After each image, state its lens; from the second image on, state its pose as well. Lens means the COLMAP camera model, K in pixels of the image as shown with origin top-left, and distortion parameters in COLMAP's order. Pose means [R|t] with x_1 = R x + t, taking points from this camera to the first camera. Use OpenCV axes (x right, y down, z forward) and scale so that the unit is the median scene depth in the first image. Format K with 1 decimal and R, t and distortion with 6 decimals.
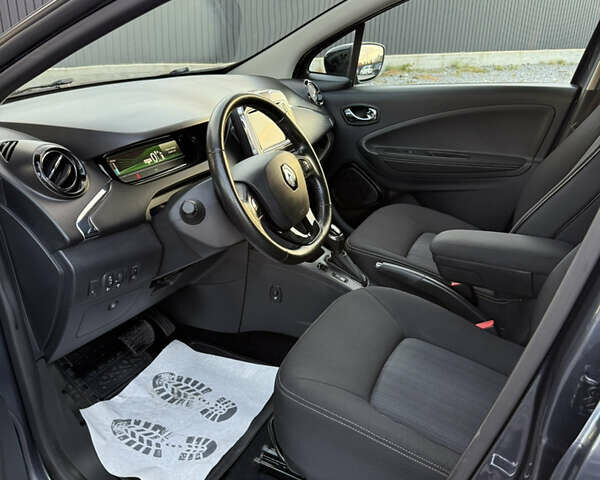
lens RADIAL K [[554.8, 0, 299.4], [0, 554.8, 225.3], [0, 0, 1]] dist [0.209937, -0.445195]
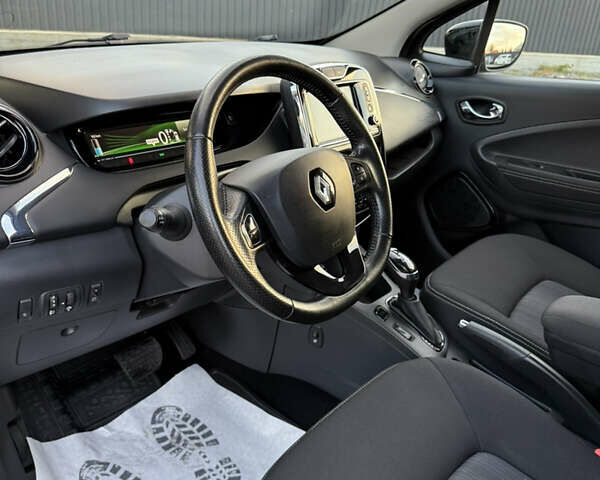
lens RADIAL K [[554.8, 0, 299.4], [0, 554.8, 225.3], [0, 0, 1]] dist [0.209937, -0.445195]
pose [[0.967278, 0.141400, -0.210665, 0.074373], [-0.137616, 0.989949, 0.032591, -0.045977], [0.213156, -0.002533, 0.977015, 0.261153]]
